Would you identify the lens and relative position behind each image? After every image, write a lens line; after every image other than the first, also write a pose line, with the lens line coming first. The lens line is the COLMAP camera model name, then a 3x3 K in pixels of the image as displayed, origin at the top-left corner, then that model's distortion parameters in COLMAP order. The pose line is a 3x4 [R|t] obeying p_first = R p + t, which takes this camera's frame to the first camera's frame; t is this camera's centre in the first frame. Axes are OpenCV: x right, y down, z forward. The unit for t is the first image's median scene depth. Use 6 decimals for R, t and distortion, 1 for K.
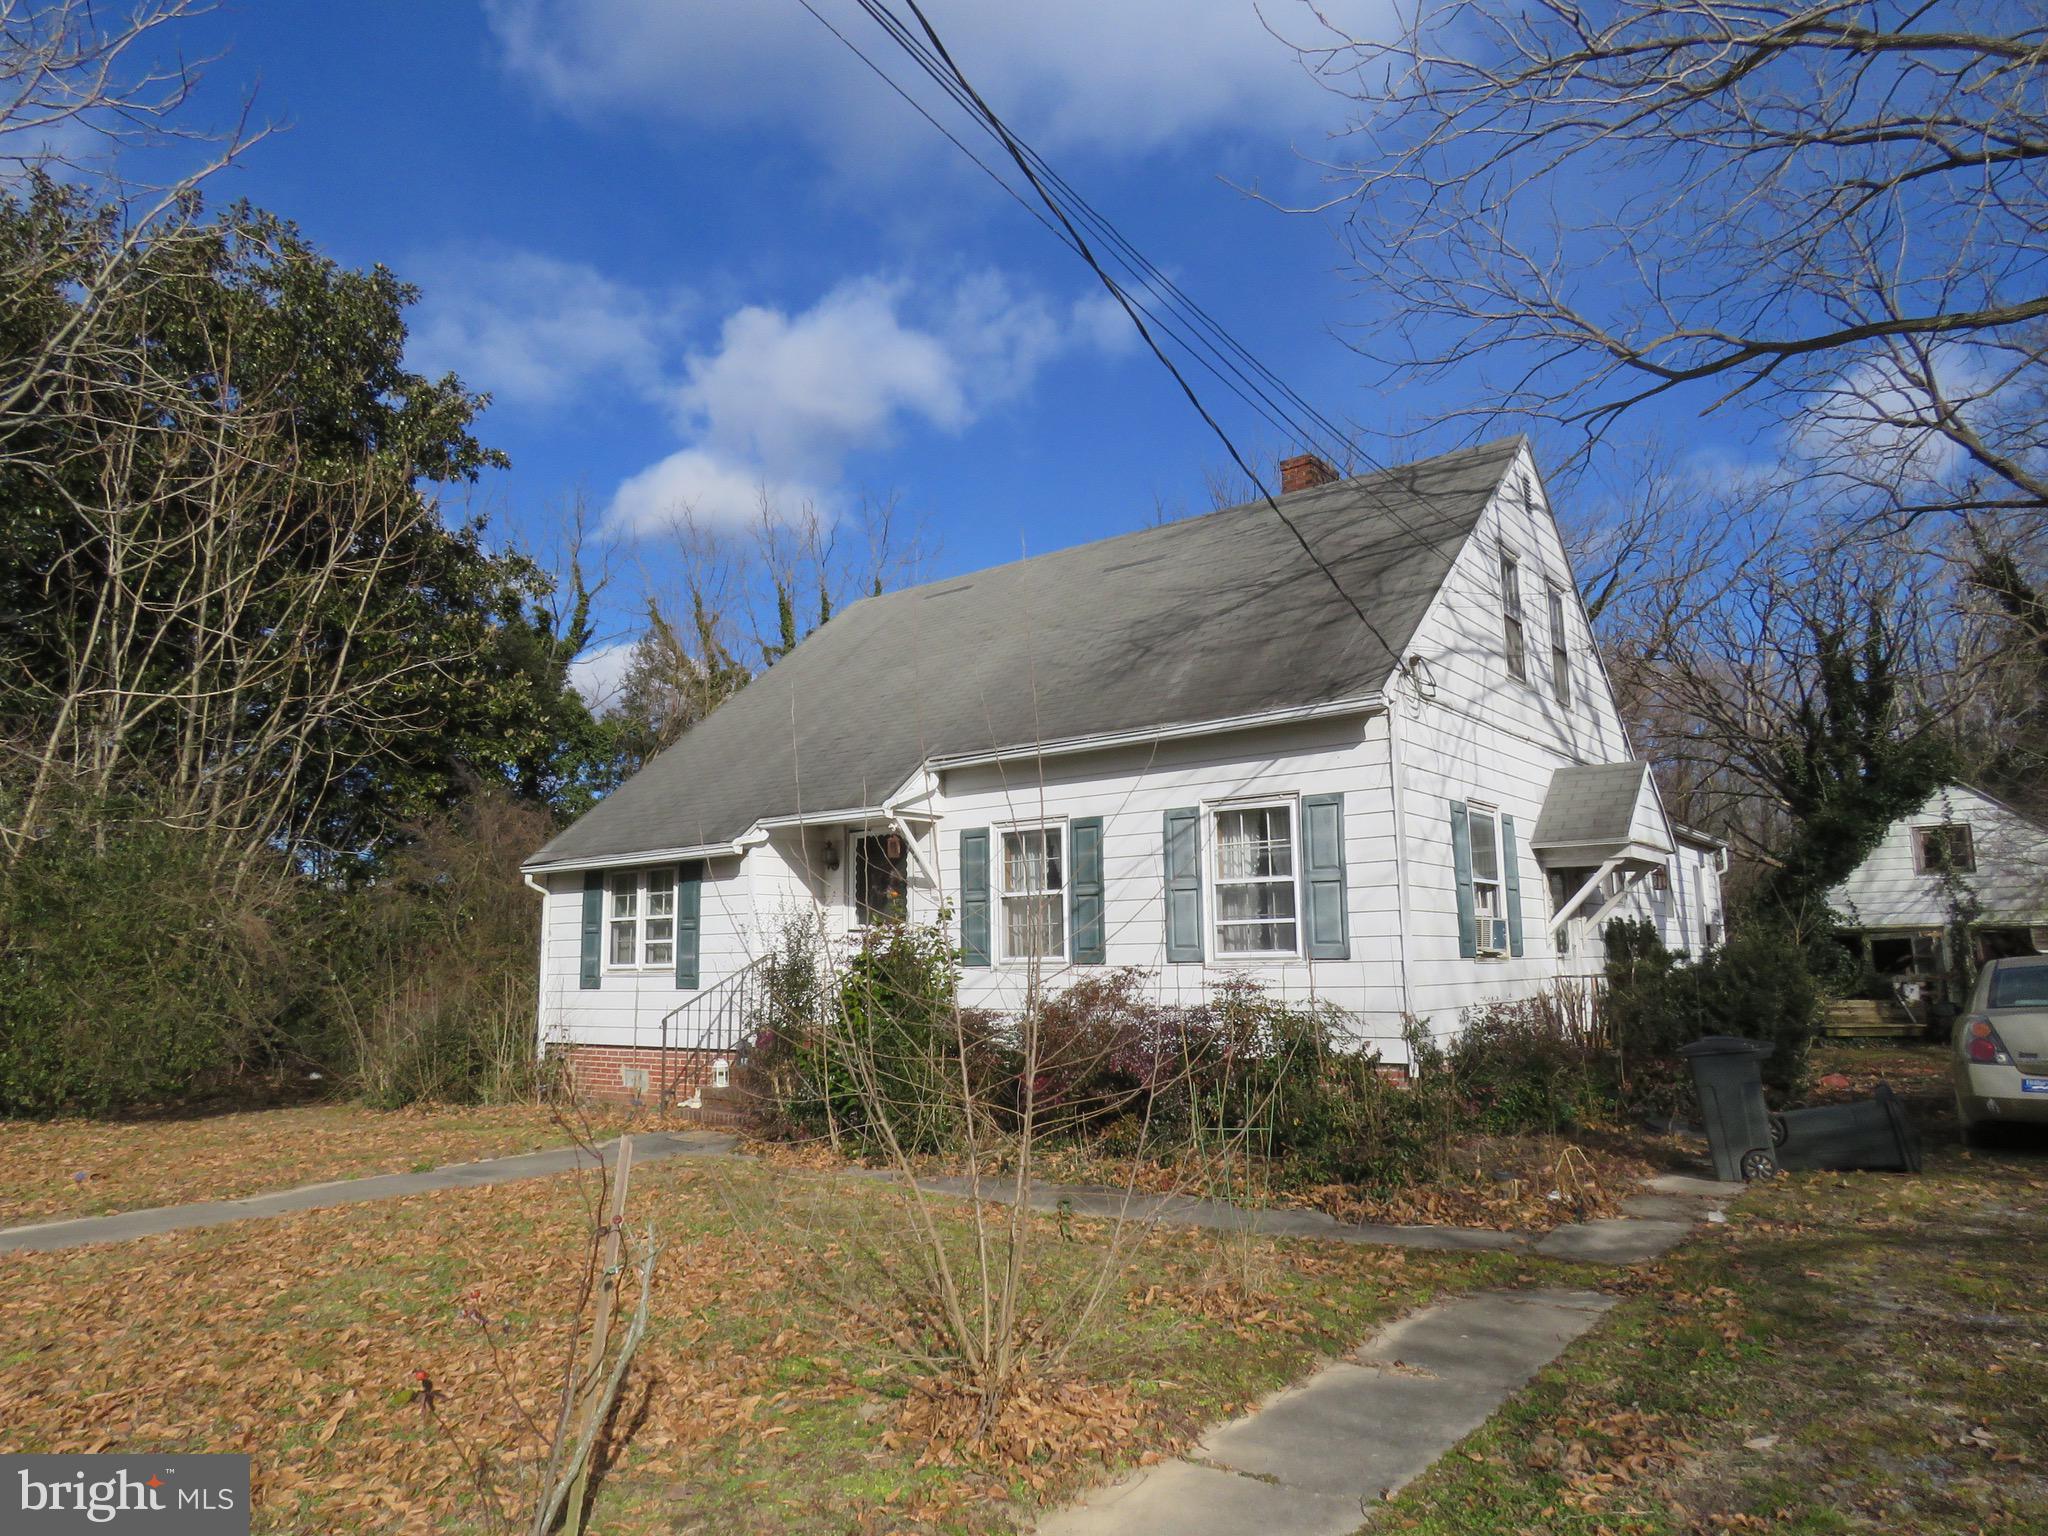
lens RADIAL K [[1296.1, 0, 1013.7], [0, 1296.1, 778.9], [0, 0, 1]] dist [-0.003336, -0.002861]
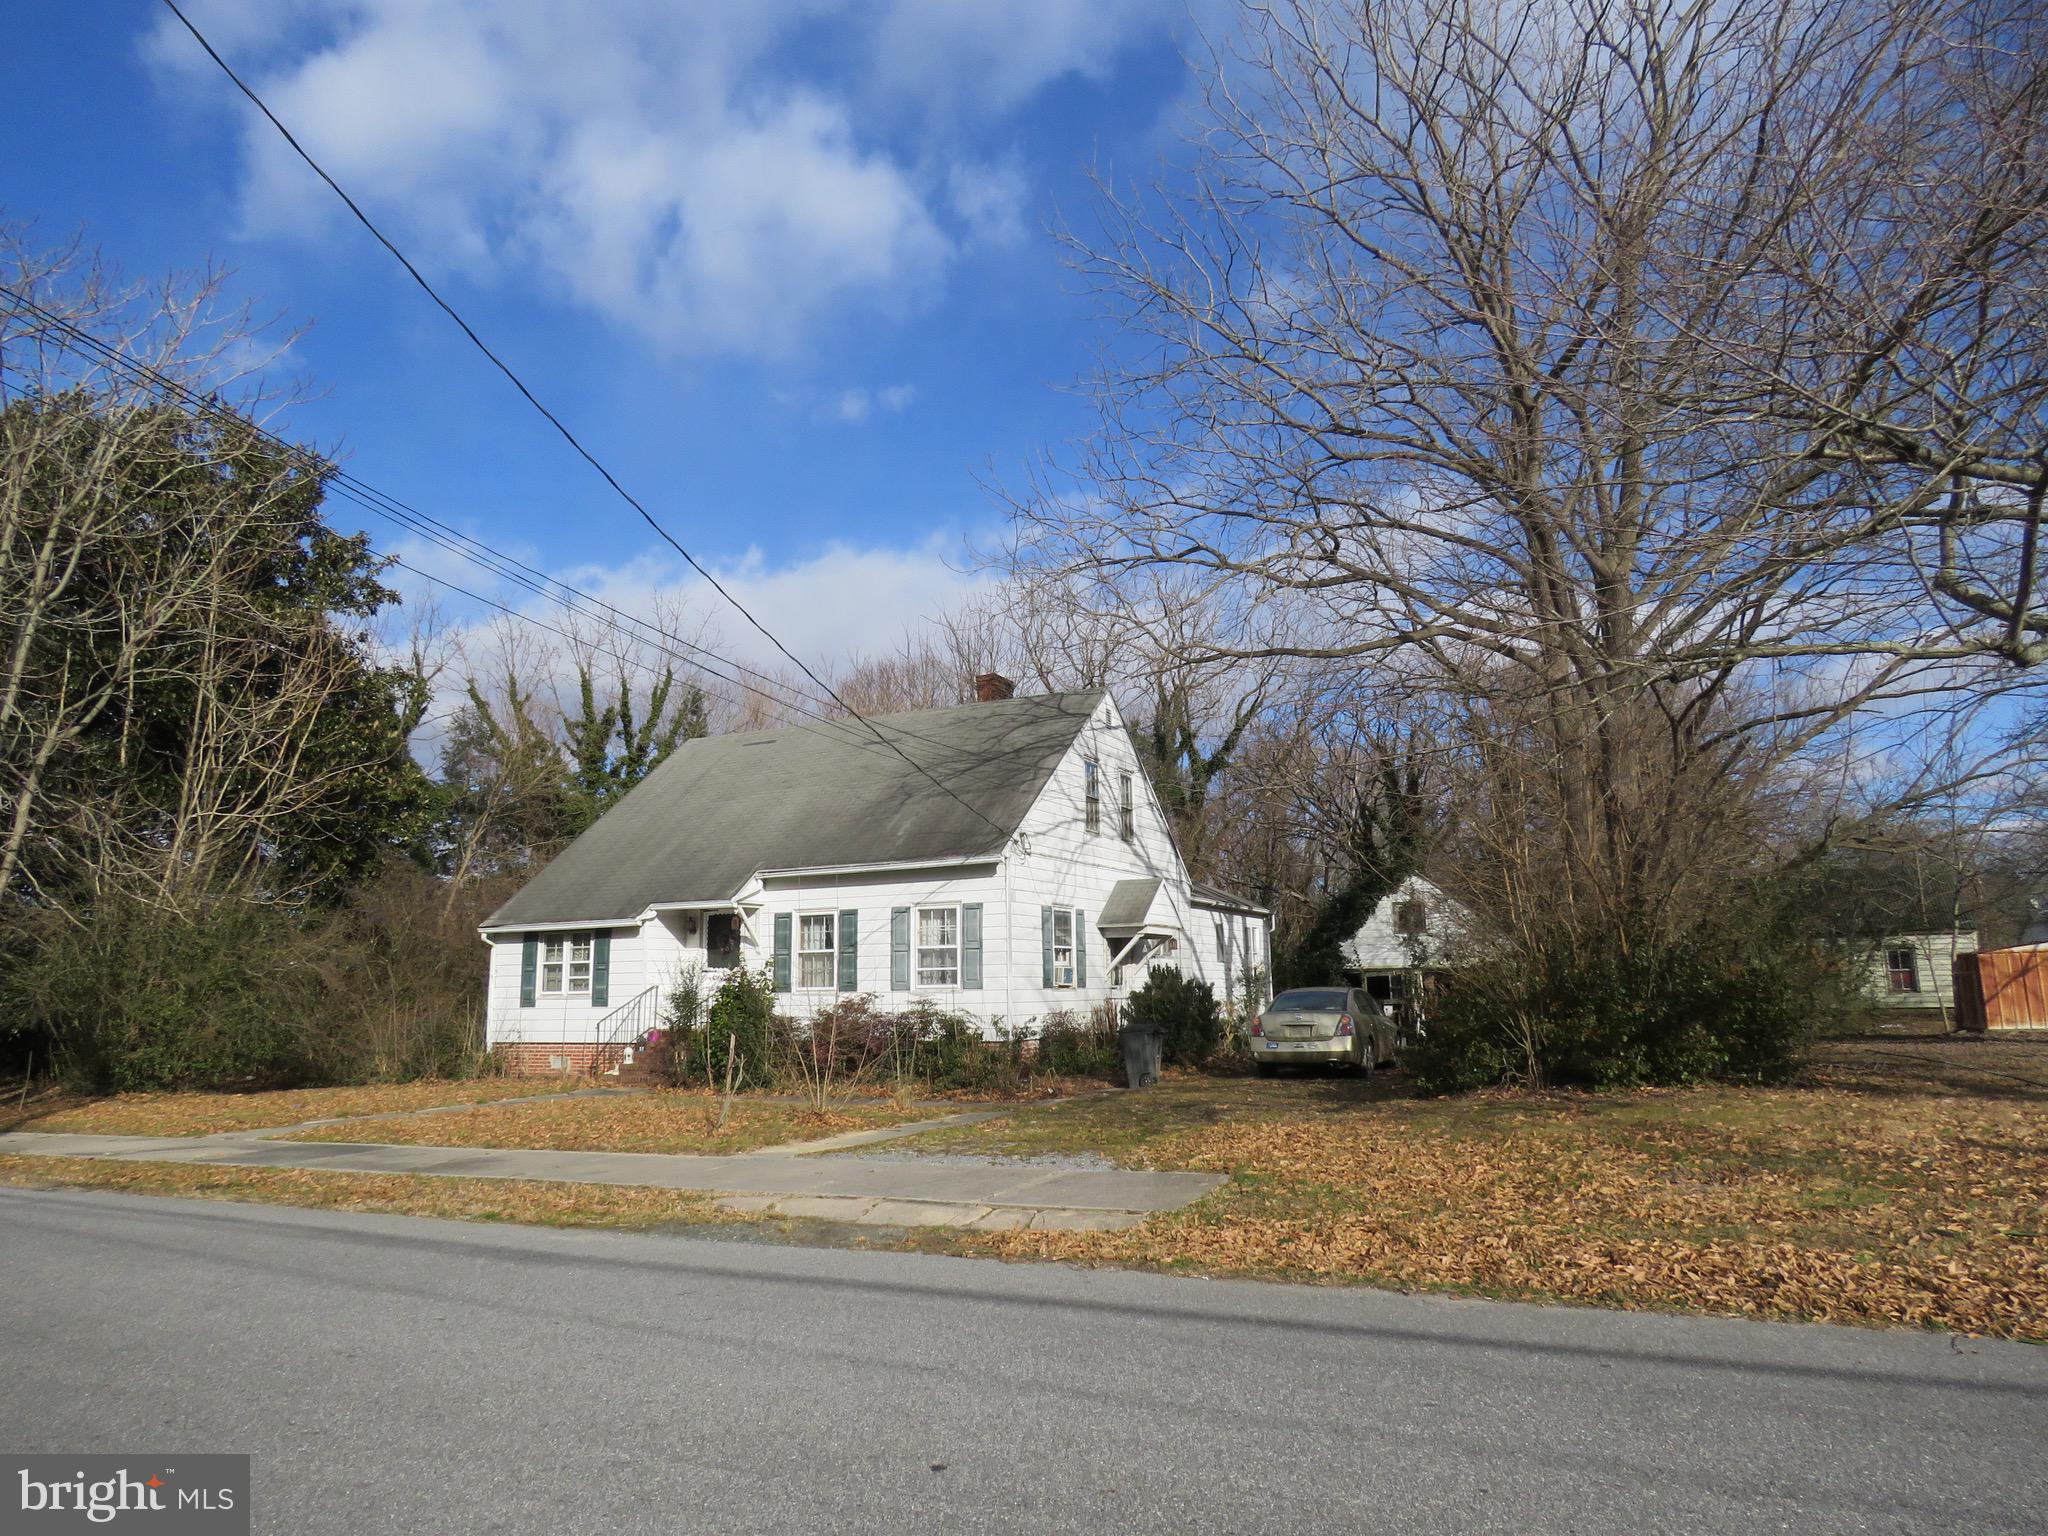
lens RADIAL K [[1296.1, 0, 1014.6], [0, 1296.1, 752.7], [0, 0, 1]] dist [-0.003336, -0.002861]
pose [[0.980877, 0.036436, 0.191189, -0.066829], [-0.028353, 0.998592, -0.044843, -0.108059], [-0.192553, 0.038564, 0.980528, -0.779569]]
